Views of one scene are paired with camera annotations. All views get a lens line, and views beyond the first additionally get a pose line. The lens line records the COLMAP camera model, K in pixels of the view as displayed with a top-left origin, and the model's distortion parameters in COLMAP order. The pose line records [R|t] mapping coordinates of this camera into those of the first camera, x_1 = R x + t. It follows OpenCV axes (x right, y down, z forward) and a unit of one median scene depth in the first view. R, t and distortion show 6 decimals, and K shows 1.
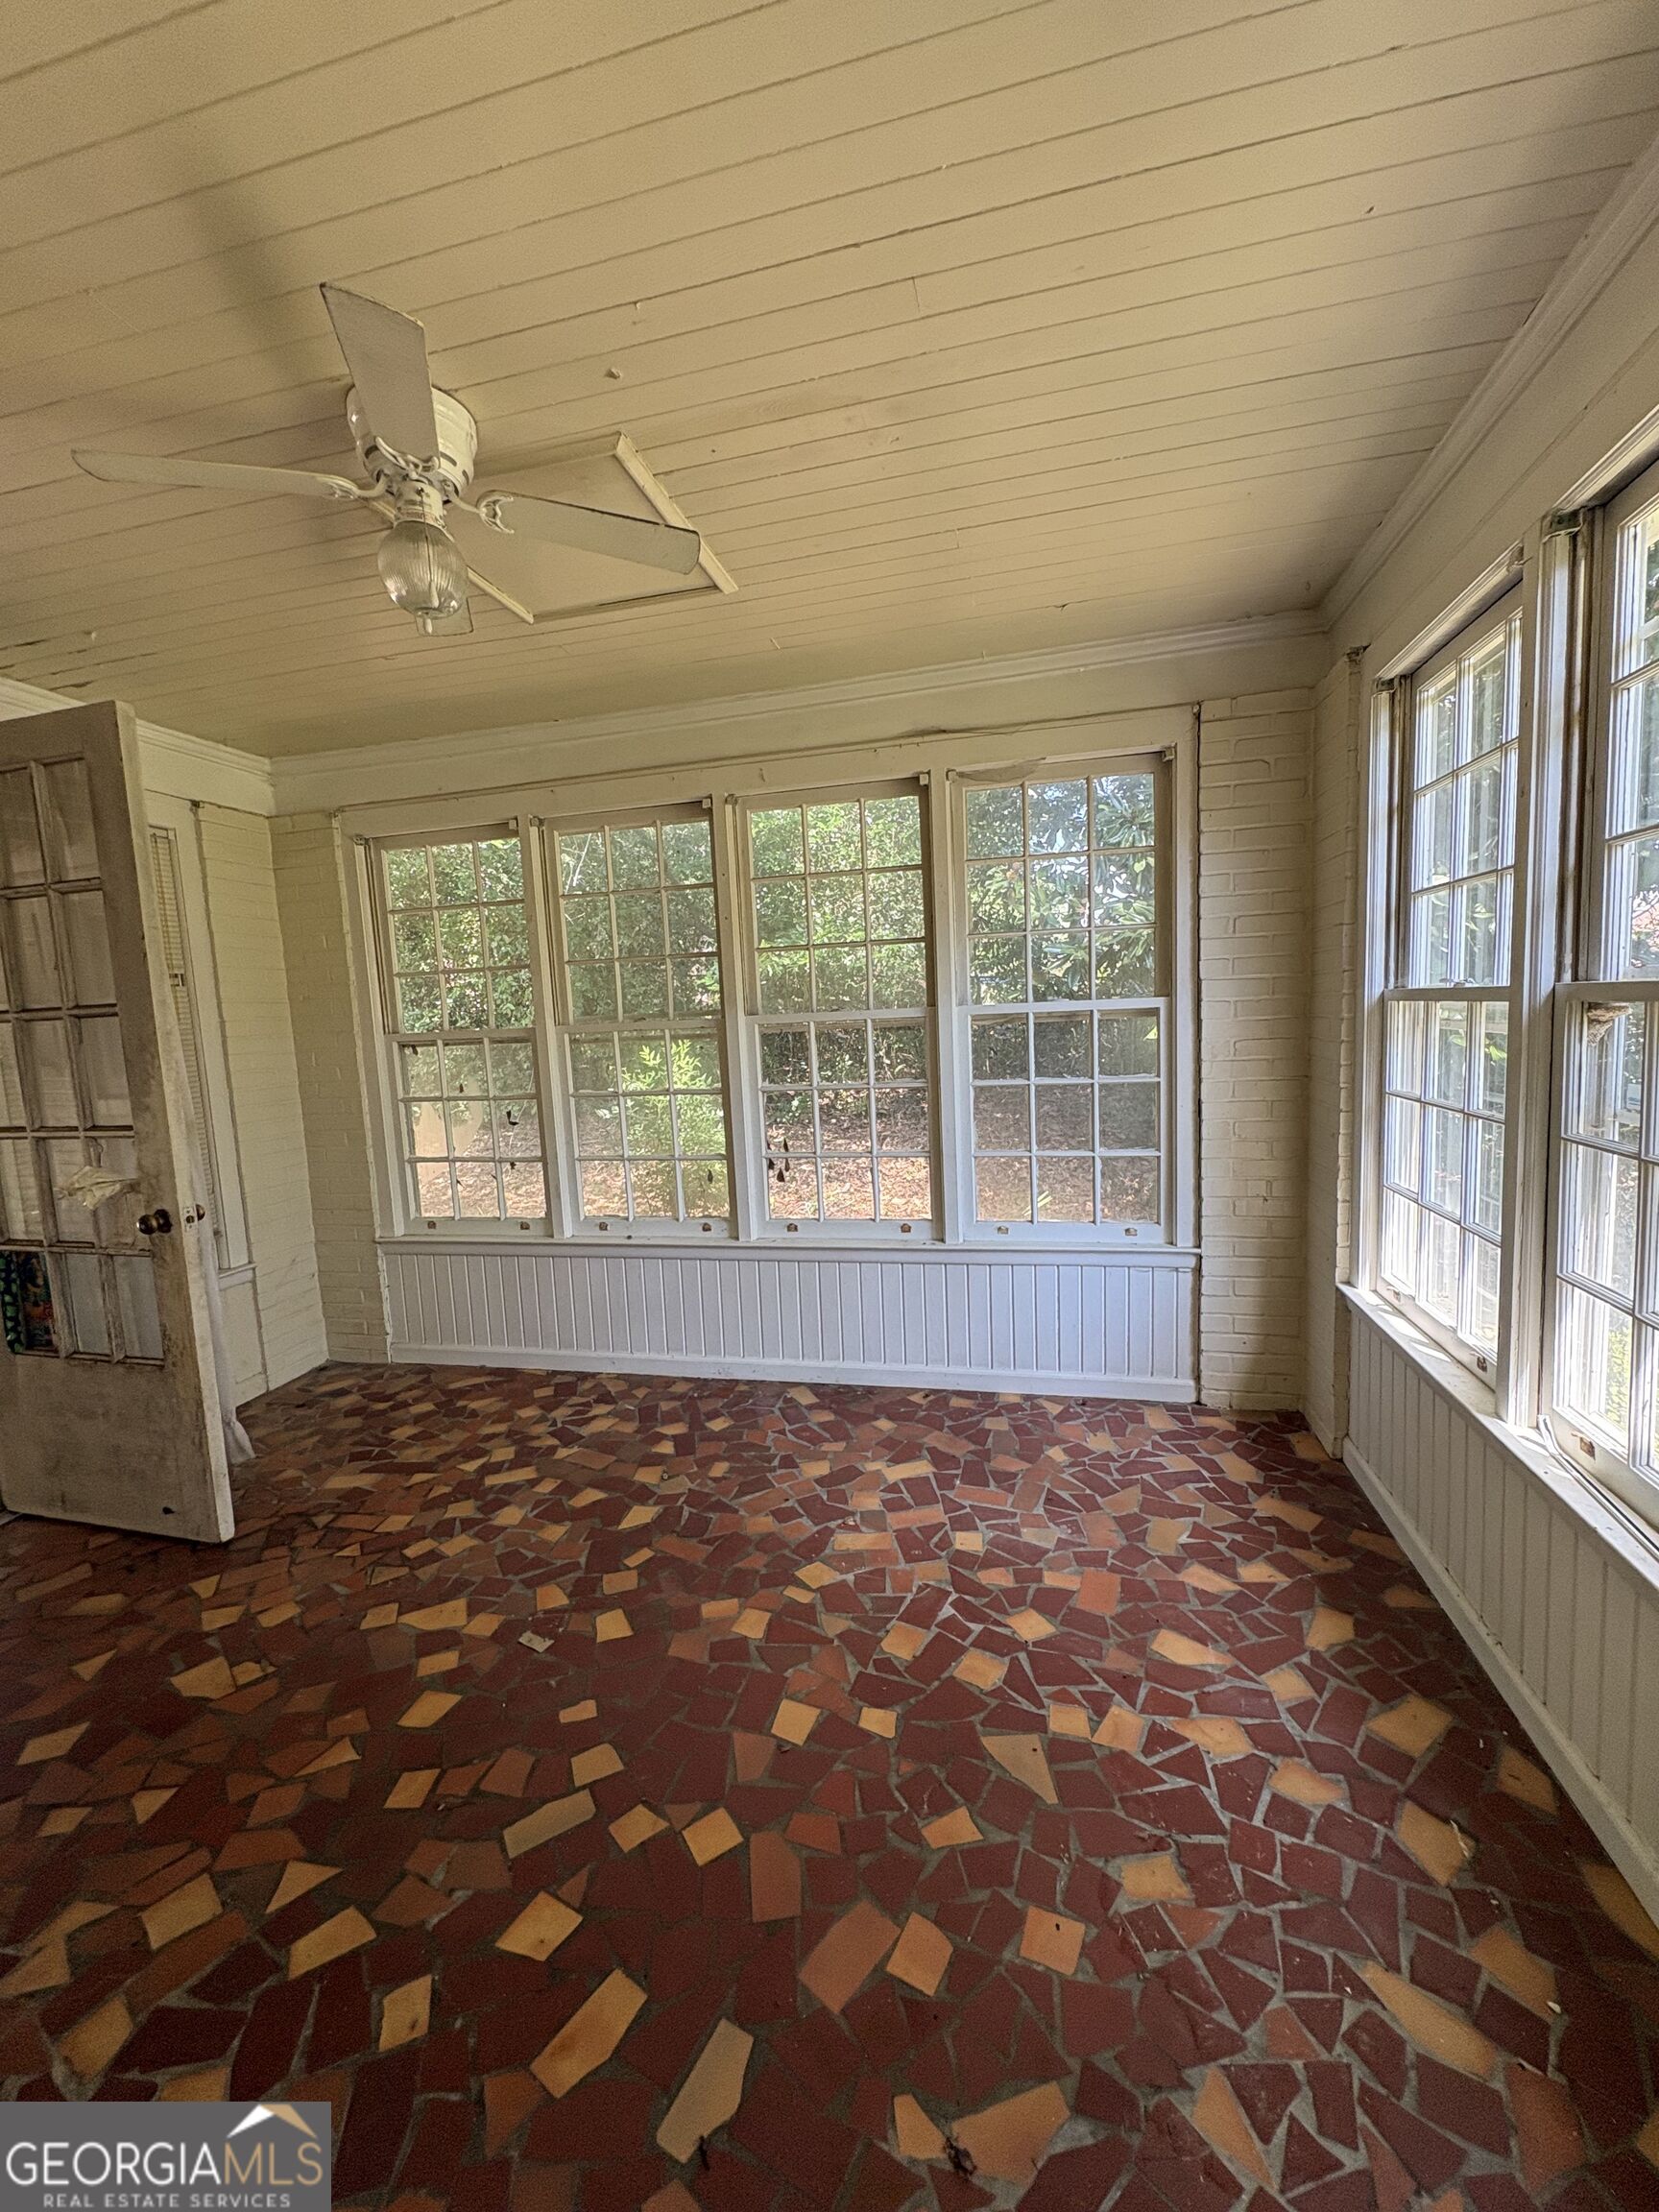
lens RADIAL K [[888.4, 0, 829.6], [0, 888.4, 1104.2], [0, 0, 1]] dist [0.000290, 0.000916]
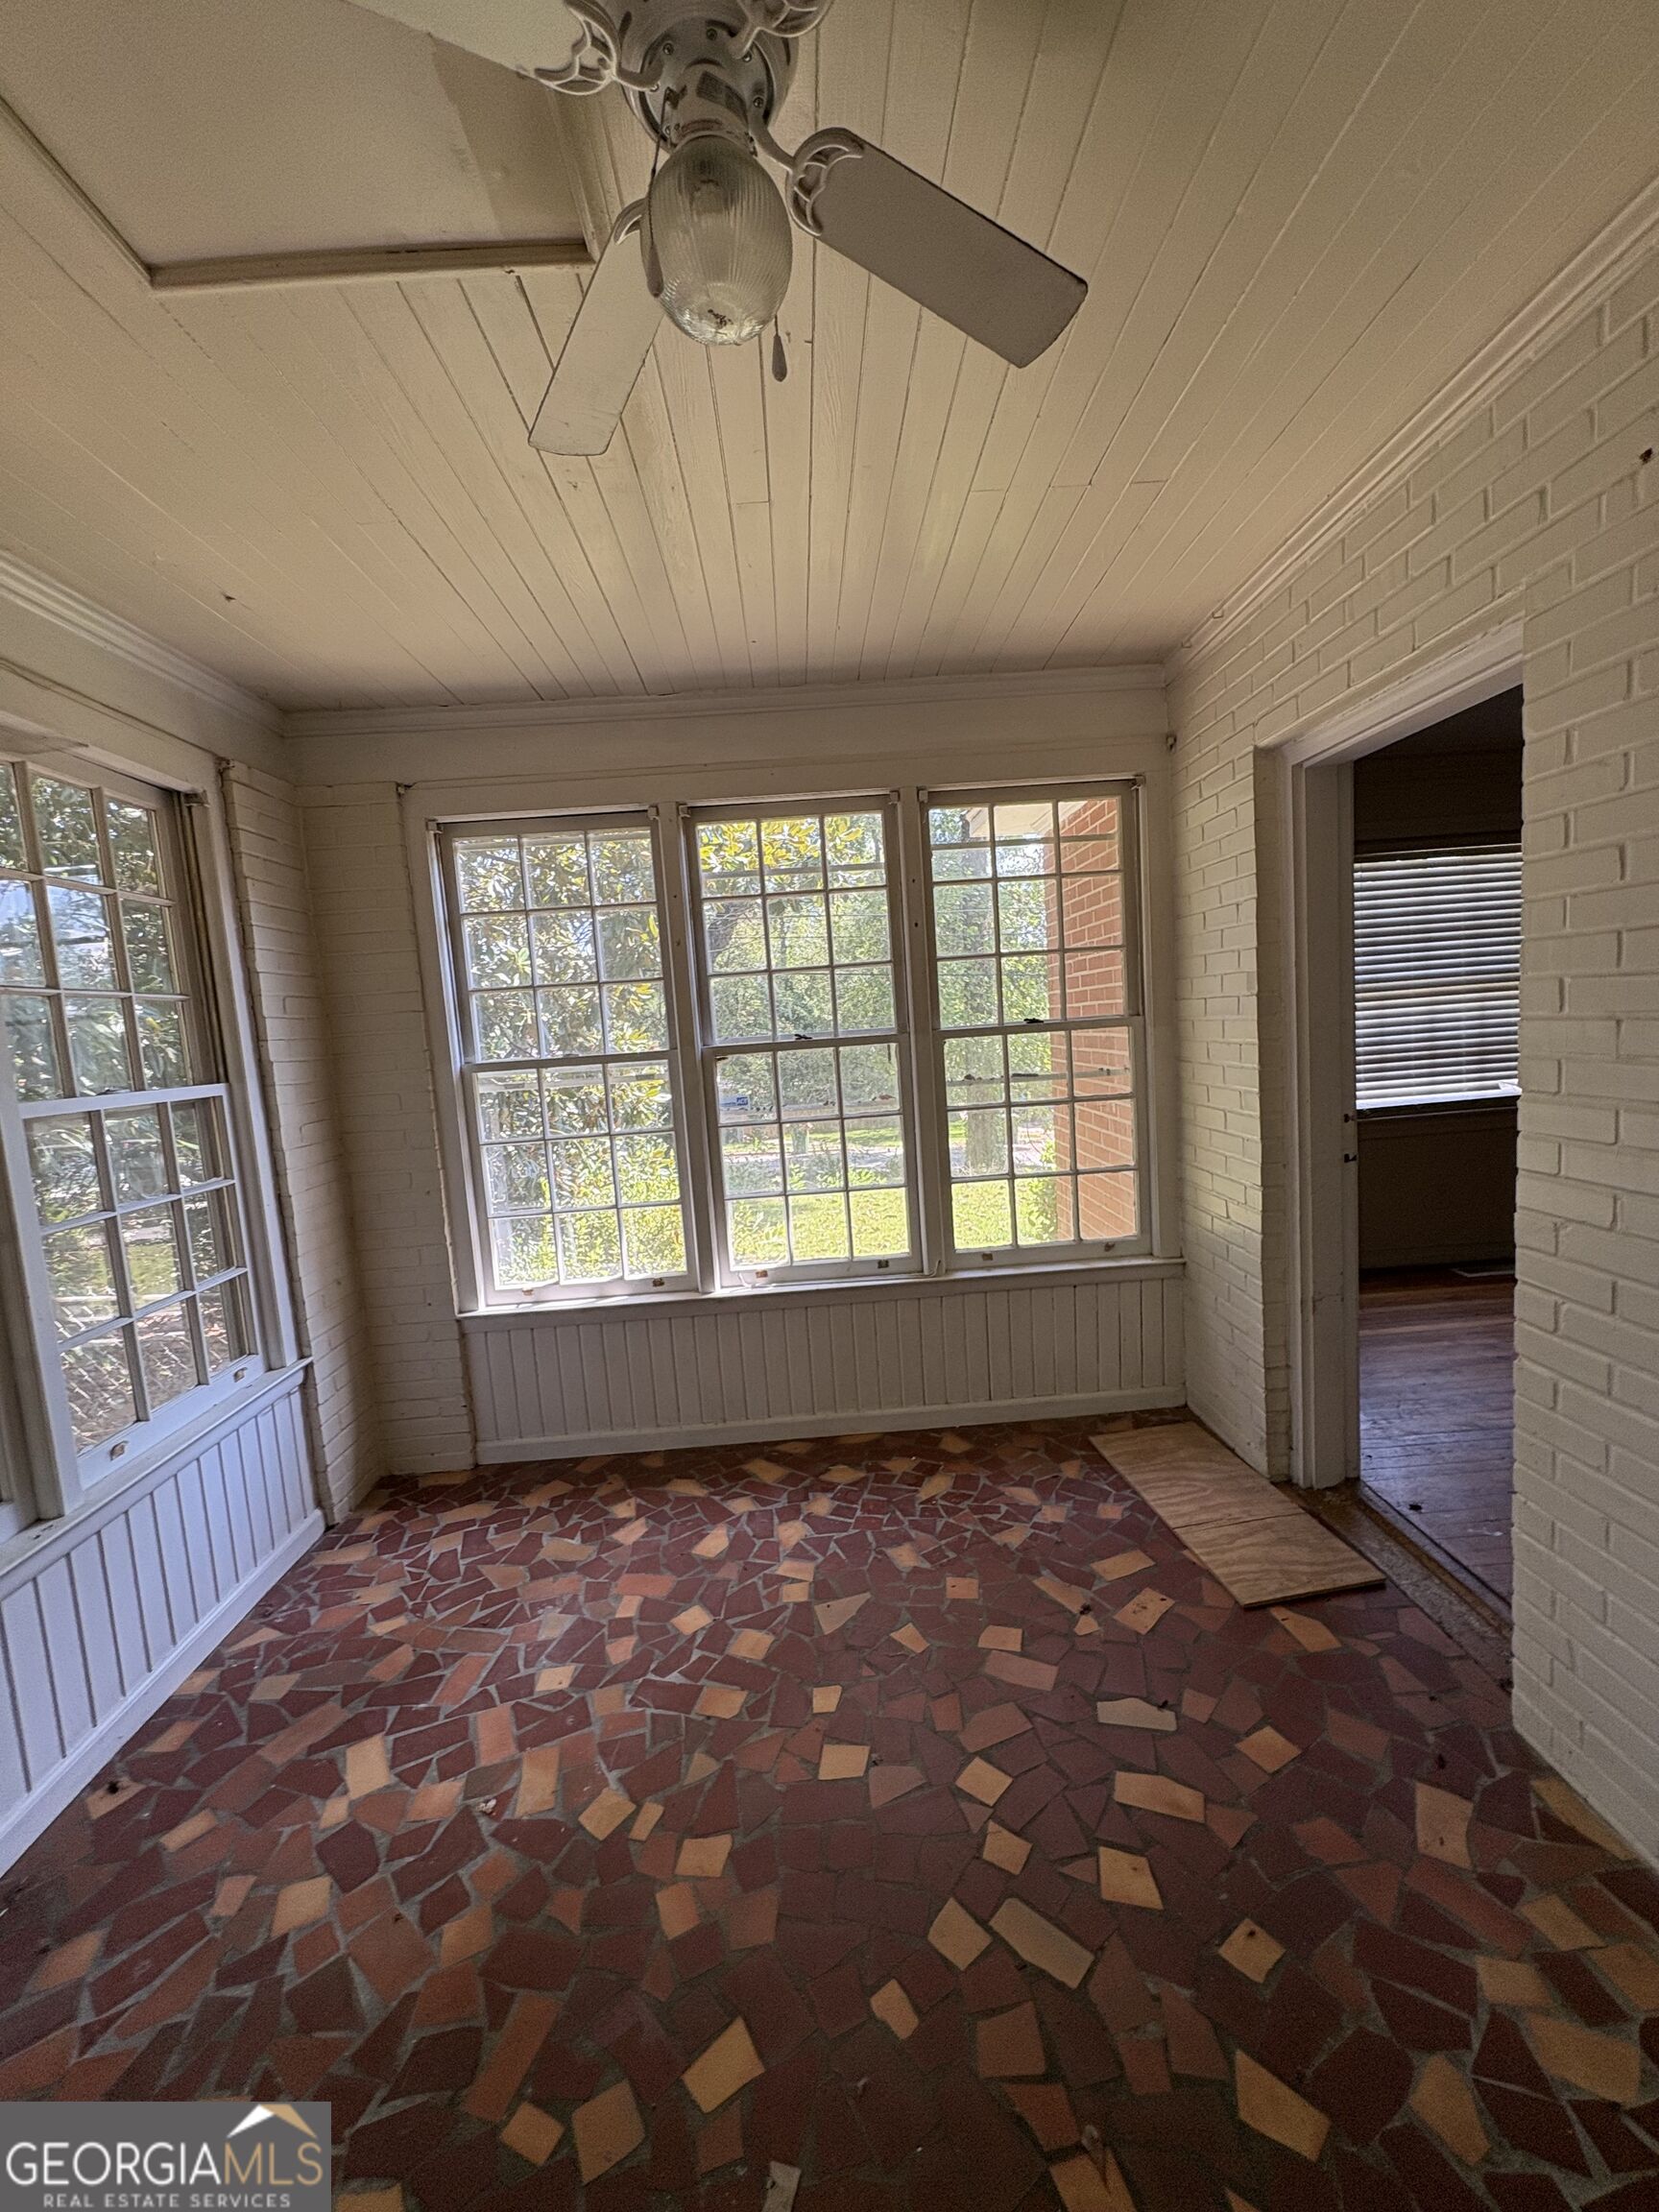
lens RADIAL K [[888.4, 0, 830.0], [0, 888.4, 1109.8], [0, 0, 1]] dist [0.000290, 0.000916]
pose [[-0.264497, -0.031237, 0.963881, -0.741228], [0.181312, 0.980041, 0.081515, -0.077510], [-0.947189, 0.196324, -0.253554, 0.859062]]
